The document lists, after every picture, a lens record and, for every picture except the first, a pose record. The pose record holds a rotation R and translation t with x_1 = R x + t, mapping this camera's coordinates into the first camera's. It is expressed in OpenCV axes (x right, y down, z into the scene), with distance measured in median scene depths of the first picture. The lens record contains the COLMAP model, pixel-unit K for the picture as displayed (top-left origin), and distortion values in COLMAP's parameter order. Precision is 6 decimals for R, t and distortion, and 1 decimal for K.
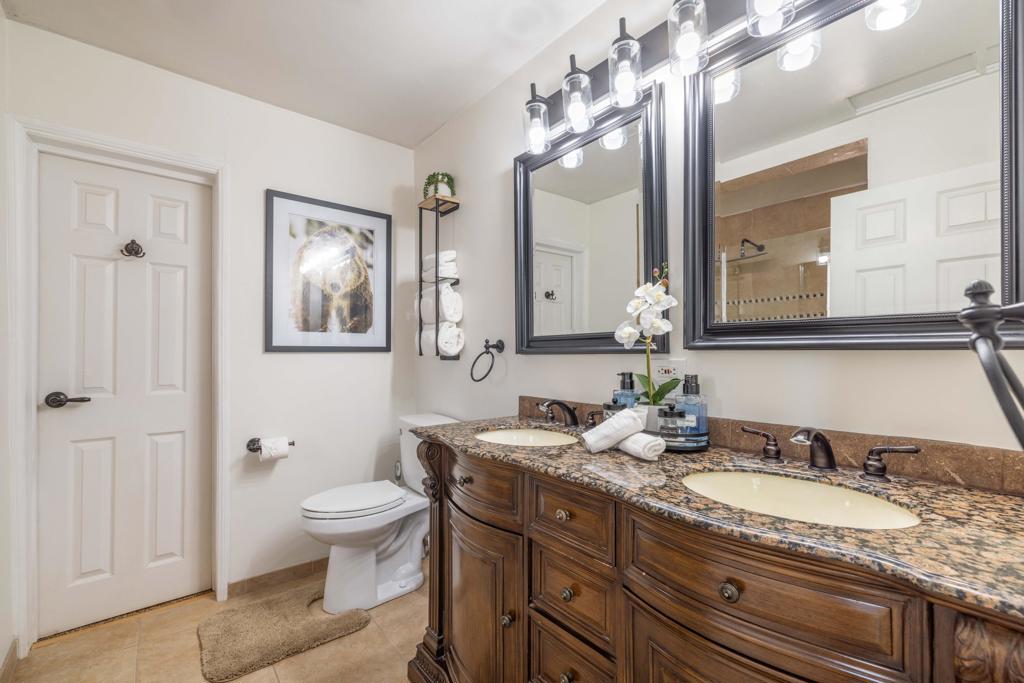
lens RADIAL K [[437.6, 0, 528.8], [0, 437.6, 344.3], [0, 0, 1]] dist [-0.001545, -0.000096]
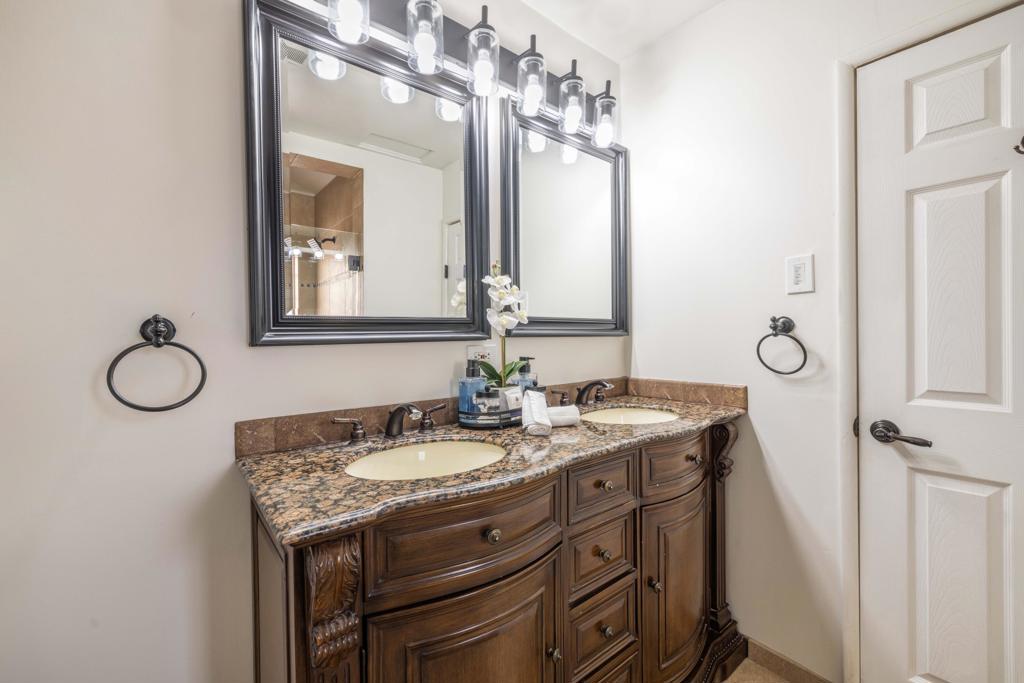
lens RADIAL K [[437.6, 0, 528.8], [0, 437.6, 344.3], [0, 0, 1]] dist [-0.001545, -0.000096]
pose [[0.004854, -0.011070, 0.999927, -0.660830], [-0.001950, 0.999937, 0.011080, 0.015115], [-0.999986, -0.002003, 0.004832, 0.741937]]
